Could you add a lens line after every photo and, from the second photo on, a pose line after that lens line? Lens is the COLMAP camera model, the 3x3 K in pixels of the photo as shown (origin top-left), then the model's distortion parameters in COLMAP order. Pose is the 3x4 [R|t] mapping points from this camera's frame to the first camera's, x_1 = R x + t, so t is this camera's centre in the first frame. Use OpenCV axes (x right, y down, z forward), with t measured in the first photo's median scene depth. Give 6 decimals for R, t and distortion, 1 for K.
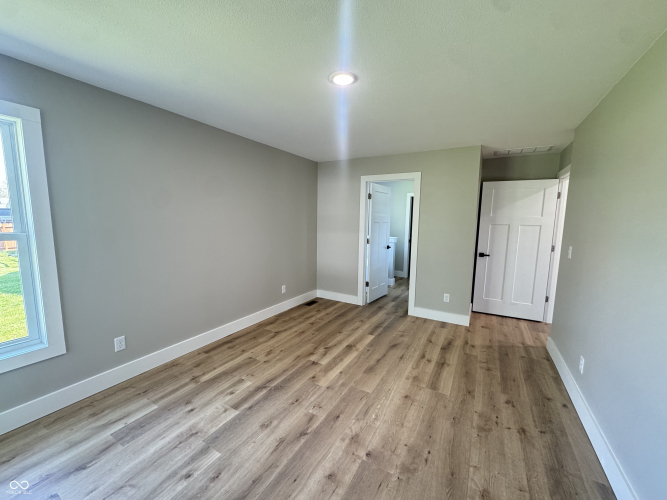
lens RADIAL K [[264.5, 0, 333.5], [0, 264.5, 250.0], [0, 0, 1]] dist [-0.001713, -0.000260]
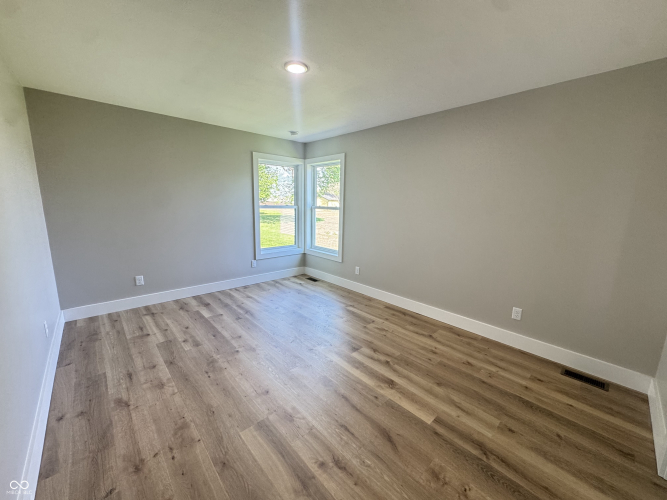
lens RADIAL K [[264.5, 0, 333.5], [0, 264.5, 250.0], [0, 0, 1]] dist [-0.001713, -0.000260]
pose [[-0.291157, 0.150504, -0.944762, 0.725187], [-0.137642, 0.970683, 0.197052, -0.092642], [0.946722, 0.187412, -0.261906, 0.995259]]
